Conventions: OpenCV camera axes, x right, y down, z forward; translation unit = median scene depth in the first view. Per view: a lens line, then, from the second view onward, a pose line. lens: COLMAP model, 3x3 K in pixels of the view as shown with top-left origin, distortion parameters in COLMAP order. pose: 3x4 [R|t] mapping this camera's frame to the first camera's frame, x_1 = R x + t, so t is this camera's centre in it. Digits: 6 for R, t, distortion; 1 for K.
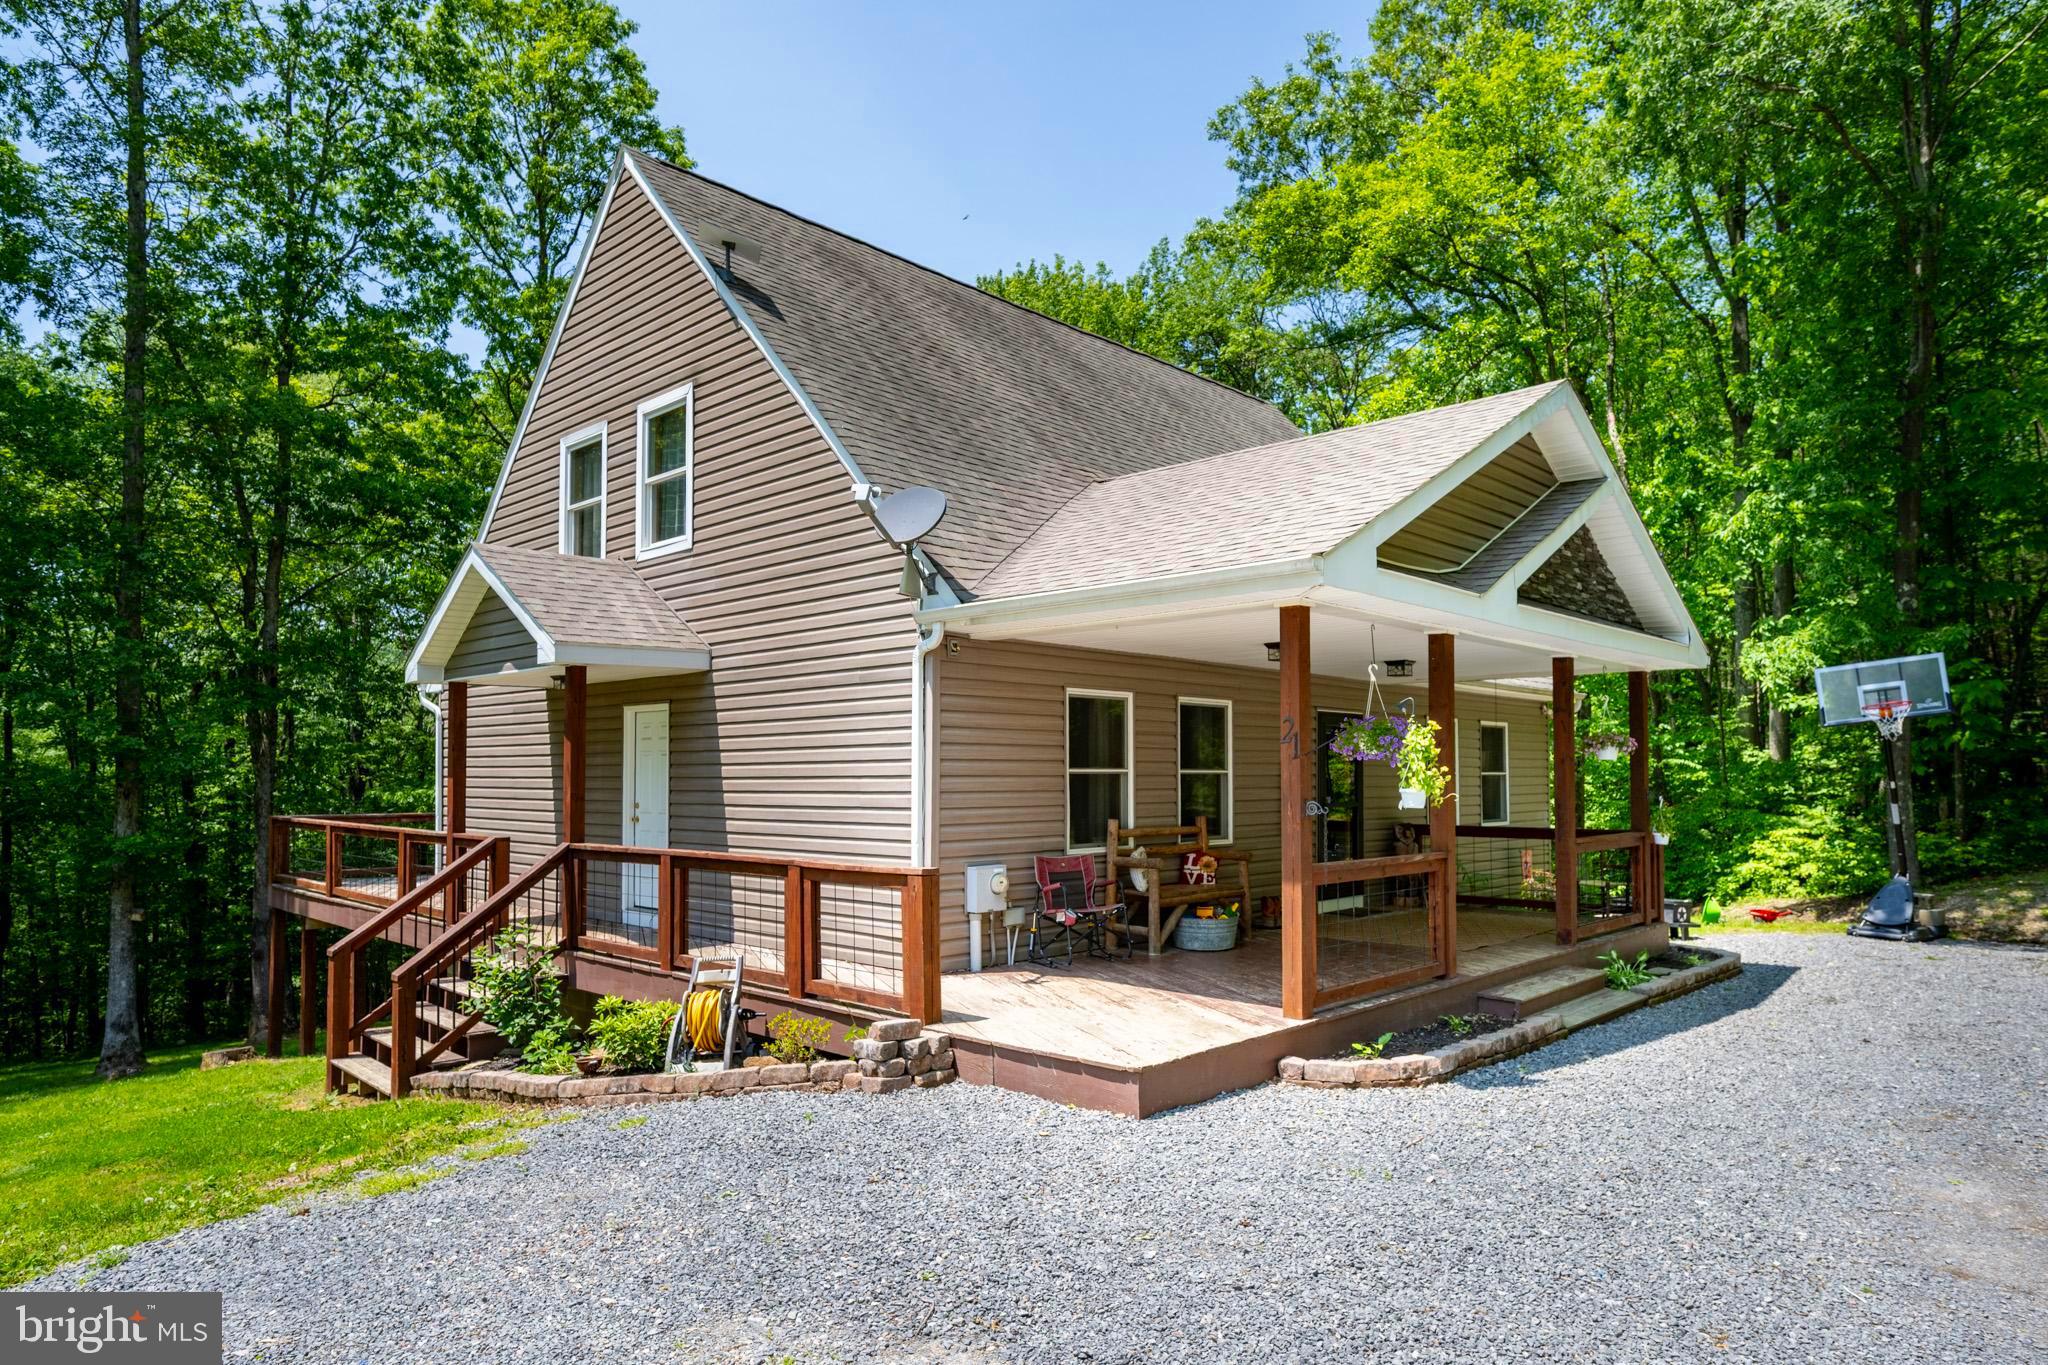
lens RADIAL K [[1226.7, 0, 1030.9], [0, 1226.7, 703.9], [0, 0, 1]] dist [-0.007055, 0.003299]
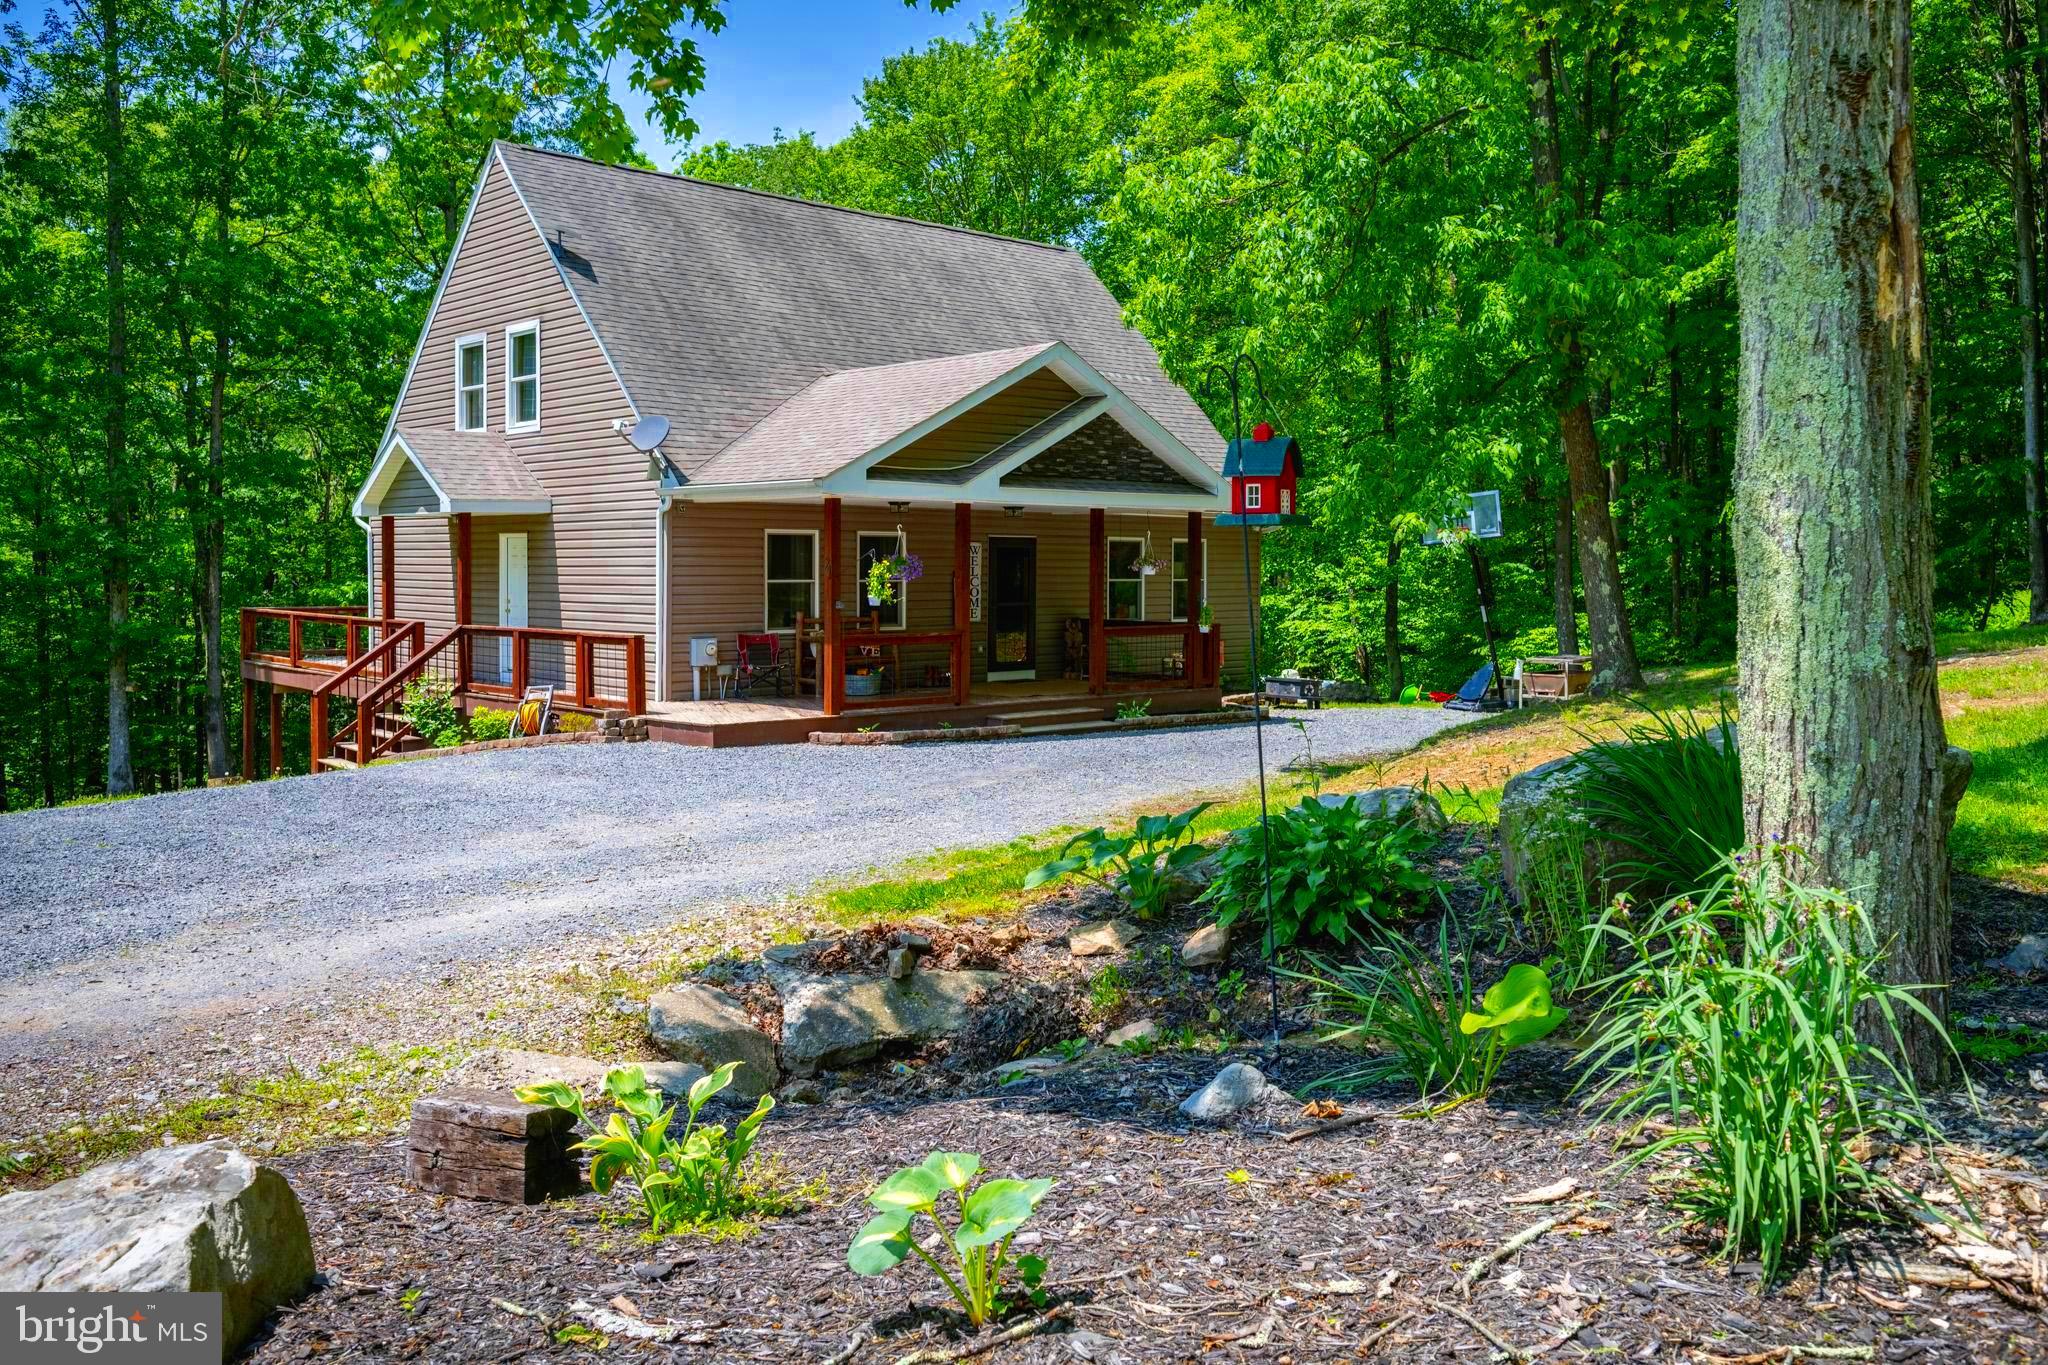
lens RADIAL K [[1667.1, 0, 1038.1], [0, 1667.1, 543.0], [0, 0, 1]] dist [-0.033607, 0.000661]
pose [[0.999037, 0.004230, -0.043675, 0.449985], [-0.002221, 0.998941, 0.045958, -0.089699], [0.043823, -0.045816, 0.997988, -1.076127]]
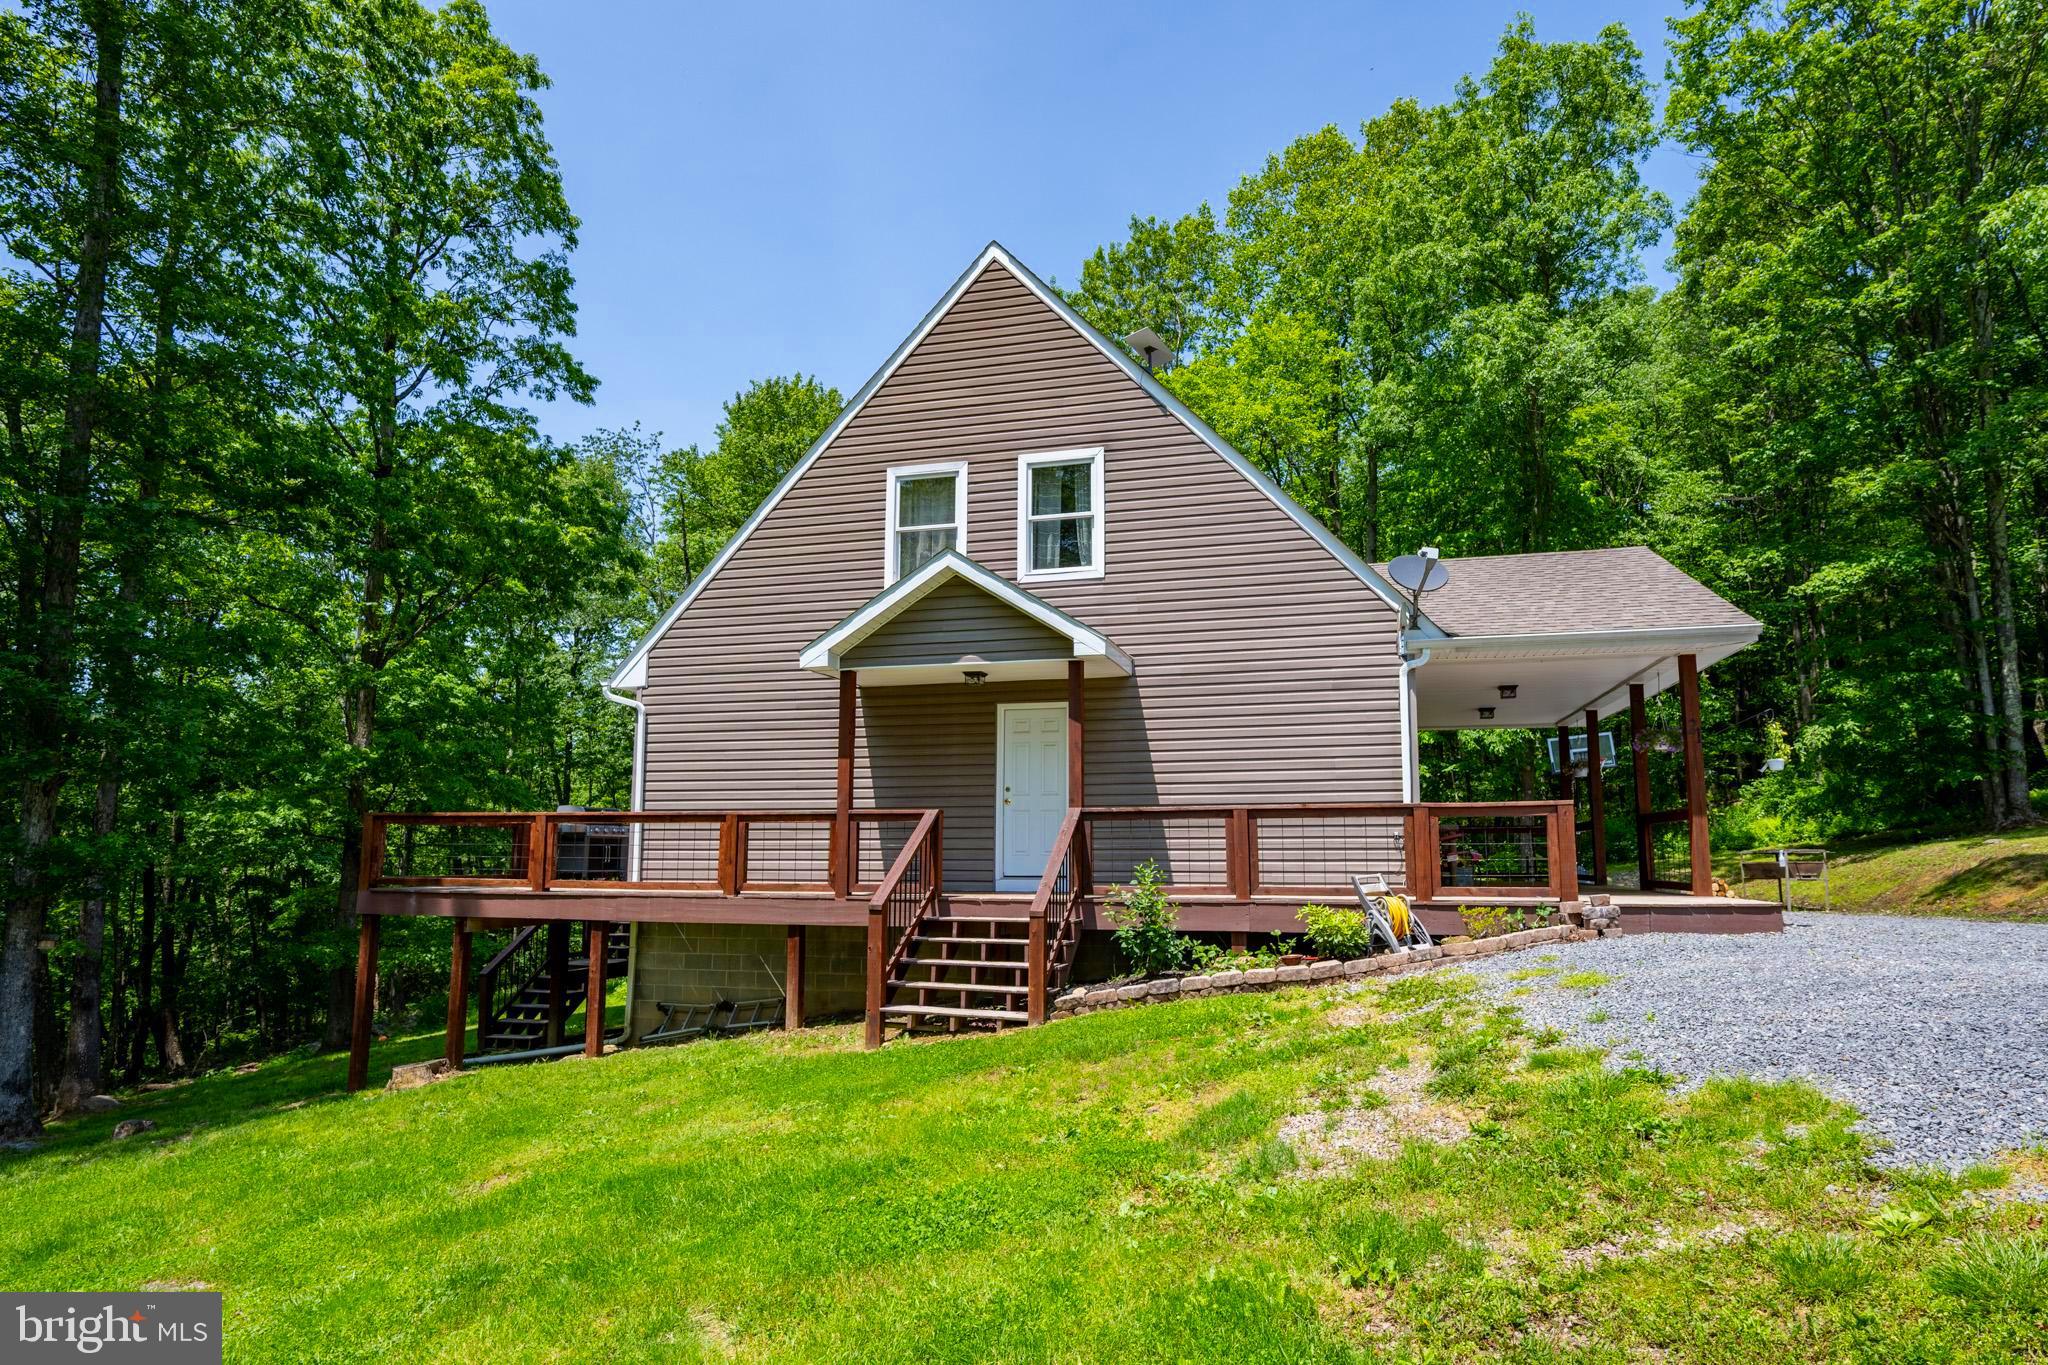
lens RADIAL K [[1090.0, 0, 1029.2], [0, 1090.0, 696.4], [0, 0, 1]] dist [-0.002747, -0.000785]
pose [[0.870982, 0.073932, 0.485720, -0.925365], [-0.030428, 0.994833, -0.096861, 0.107999], [-0.490372, 0.069585, 0.868731, 0.095840]]
